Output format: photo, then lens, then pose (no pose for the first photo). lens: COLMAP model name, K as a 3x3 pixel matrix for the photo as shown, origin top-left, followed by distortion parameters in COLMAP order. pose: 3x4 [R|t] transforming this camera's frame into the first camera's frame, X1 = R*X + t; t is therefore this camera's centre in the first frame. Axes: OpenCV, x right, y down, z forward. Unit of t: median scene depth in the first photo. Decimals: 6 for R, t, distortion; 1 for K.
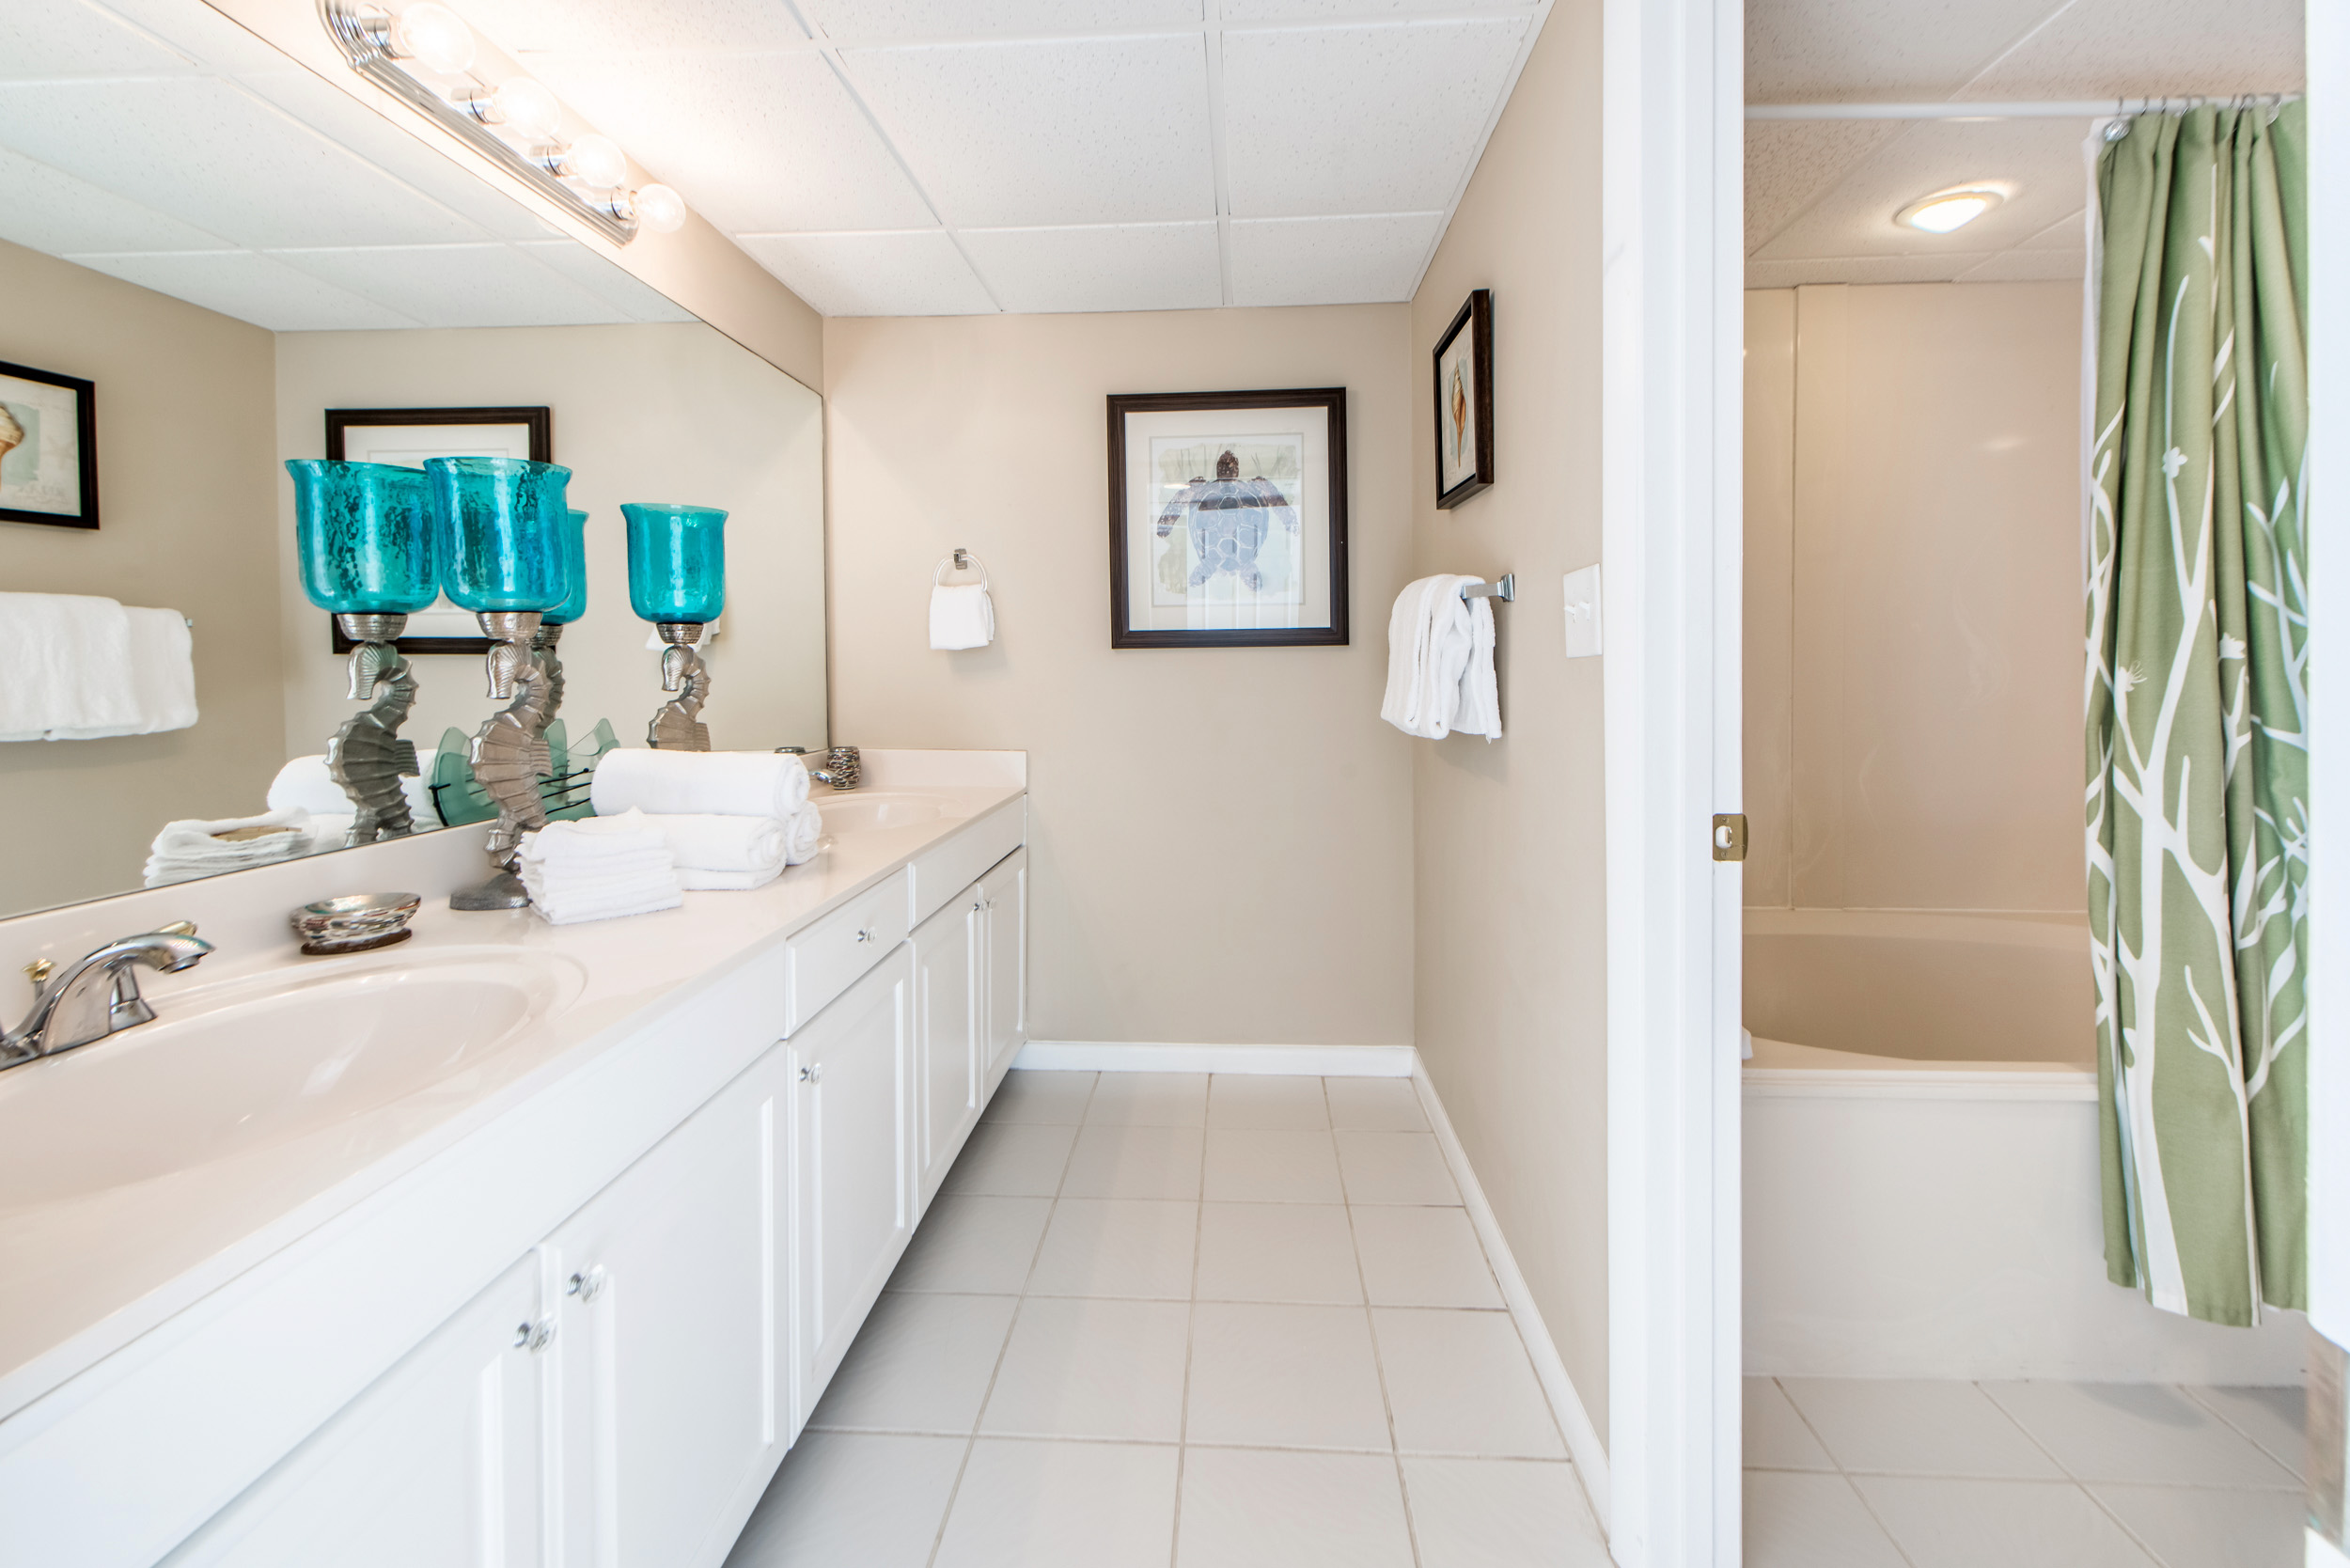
lens RADIAL K [[955.2, 0, 1139.8], [0, 955.2, 713.1], [0, 0, 1]] dist [0.001440, 0.001130]
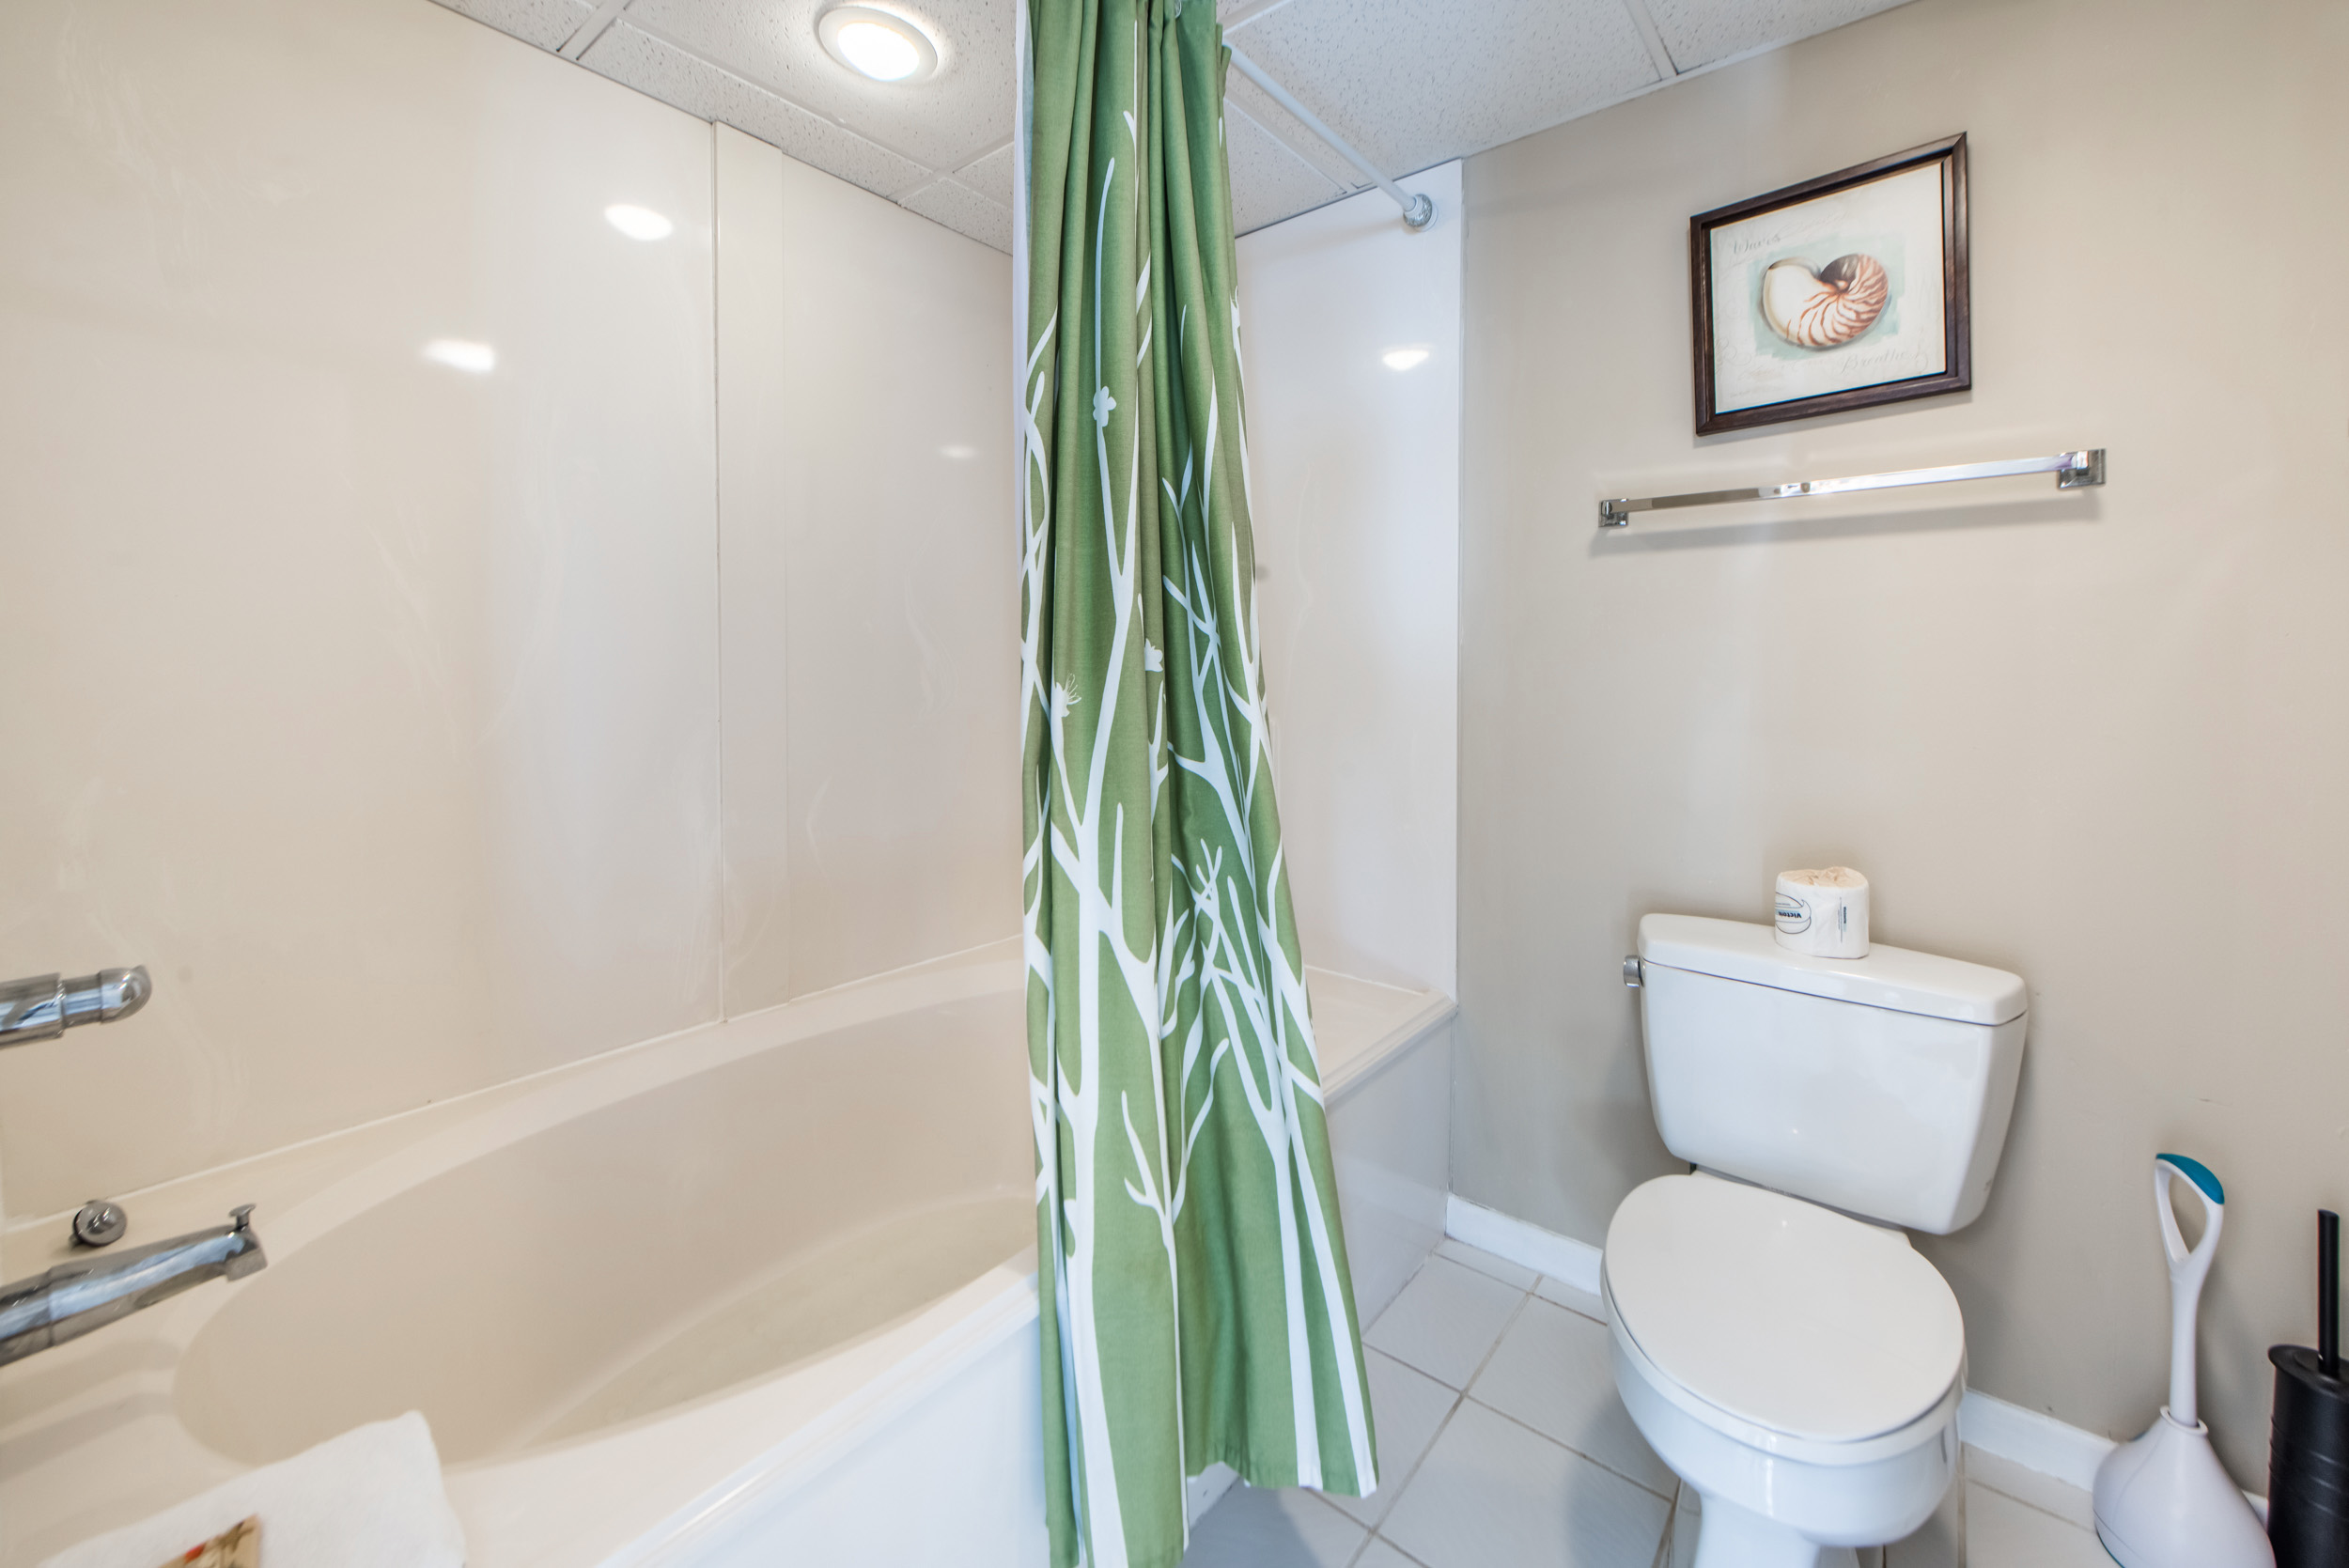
lens RADIAL K [[954.7, 0, 1157.6], [0, 954.7, 707.7], [0, 0, 1]] dist [0.001440, 0.001130]
pose [[0.607914, 0.004379, 0.793991, 0.515114], [0.010304, 0.999857, -0.013403, -0.018909], [-0.793936, 0.016329, 0.607782, 0.518114]]
